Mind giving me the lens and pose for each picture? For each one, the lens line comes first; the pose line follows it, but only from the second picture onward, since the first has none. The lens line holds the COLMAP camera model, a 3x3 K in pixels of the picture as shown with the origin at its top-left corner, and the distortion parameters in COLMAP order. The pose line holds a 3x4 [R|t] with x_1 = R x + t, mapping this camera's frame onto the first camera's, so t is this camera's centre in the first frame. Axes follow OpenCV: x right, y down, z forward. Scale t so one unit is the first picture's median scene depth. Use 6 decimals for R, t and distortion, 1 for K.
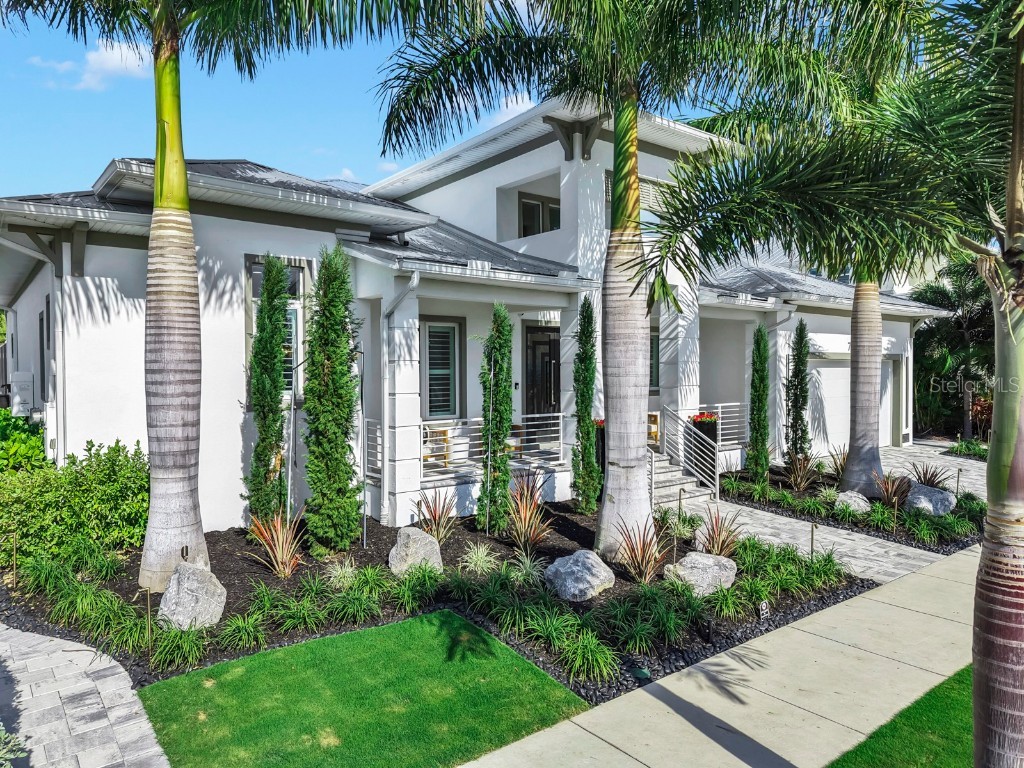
lens RADIAL K [[685.7, 0, 514.9], [0, 685.7, 388.3], [0, 0, 1]] dist [0.016757, -0.001061]
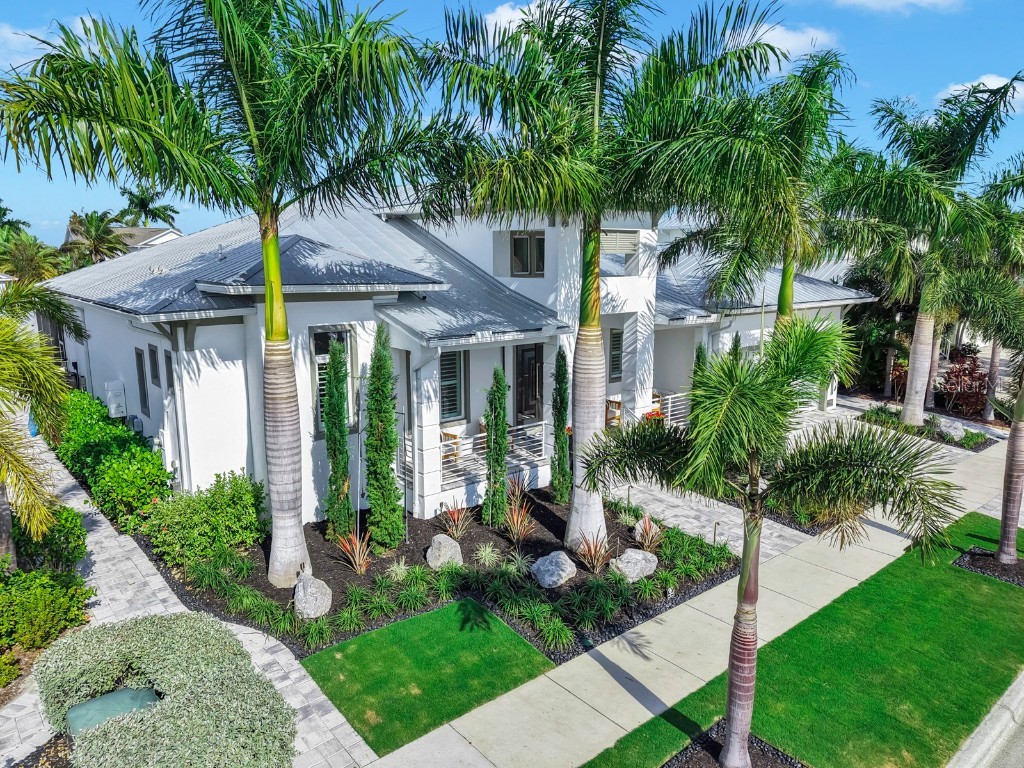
lens RADIAL K [[685.4, 0, 516.7], [0, 685.4, 387.3], [0, 0, 1]] dist [0.045071, -0.038853]
pose [[0.999689, -0.000160, 0.024943, -0.024760], [-0.003788, 0.987407, 0.158154, -0.355958], [-0.024654, -0.158199, 0.987099, -0.430023]]
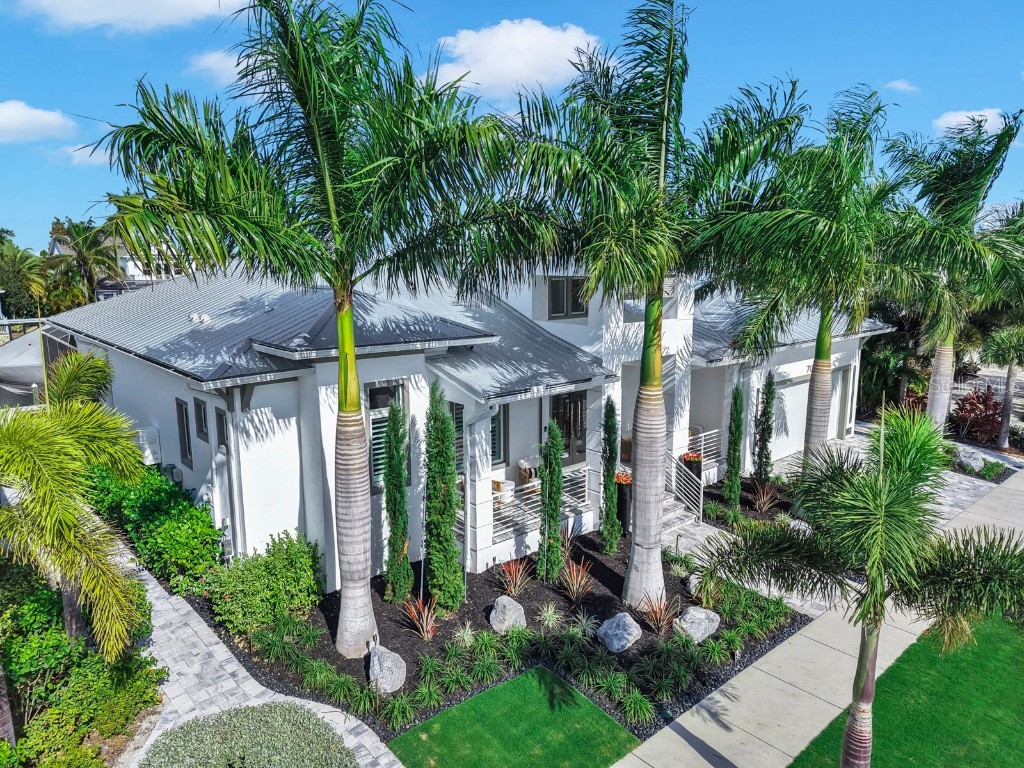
lens RADIAL K [[685.4, 0, 516.7], [0, 685.4, 387.3], [0, 0, 1]] dist [0.045071, -0.038853]
pose [[0.998631, -0.006094, 0.051960, -0.202012], [-0.002189, 0.987457, 0.157875, -0.486620], [-0.052271, -0.157773, 0.986091, -0.399774]]
